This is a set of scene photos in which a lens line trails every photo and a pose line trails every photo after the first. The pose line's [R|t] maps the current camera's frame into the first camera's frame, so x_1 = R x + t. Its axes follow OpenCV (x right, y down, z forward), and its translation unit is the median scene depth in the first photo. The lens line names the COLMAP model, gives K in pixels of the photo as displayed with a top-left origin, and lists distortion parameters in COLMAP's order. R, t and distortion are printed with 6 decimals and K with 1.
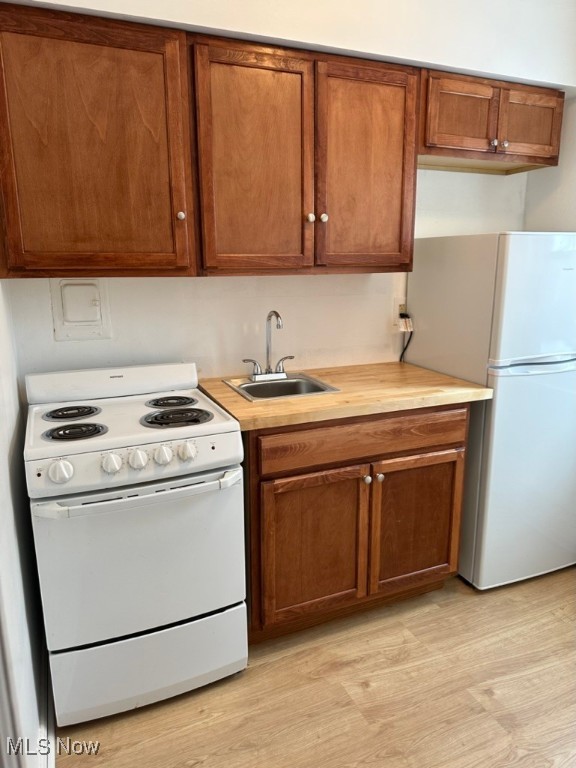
lens RADIAL K [[528.2, 0, 292.7], [0, 528.2, 388.6], [0, 0, 1]] dist [0.038191, -0.022269]
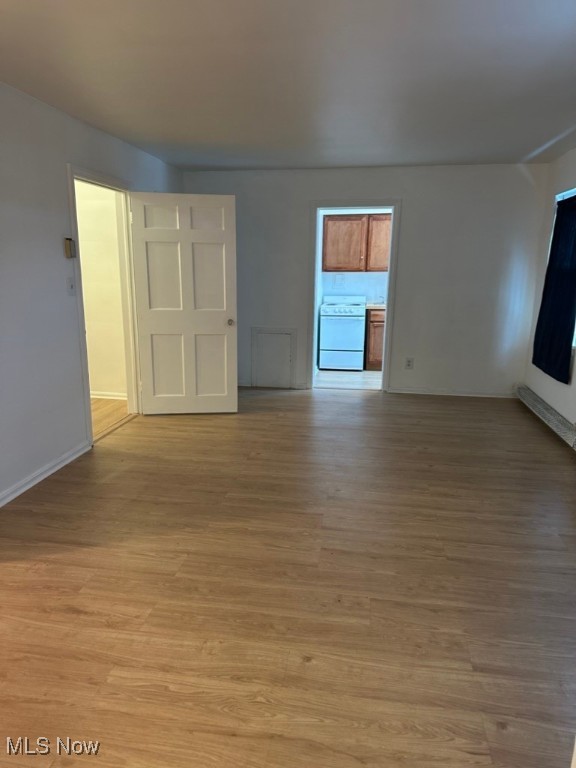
lens RADIAL K [[528.2, 0, 285.3], [0, 528.2, 387.3], [0, 0, 1]] dist [0.038191, -0.022269]
pose [[0.845691, 0.130777, -0.517402, 1.582653], [-0.122320, 0.991200, 0.050601, 0.549244], [0.519466, 0.020496, 0.854245, -2.866275]]
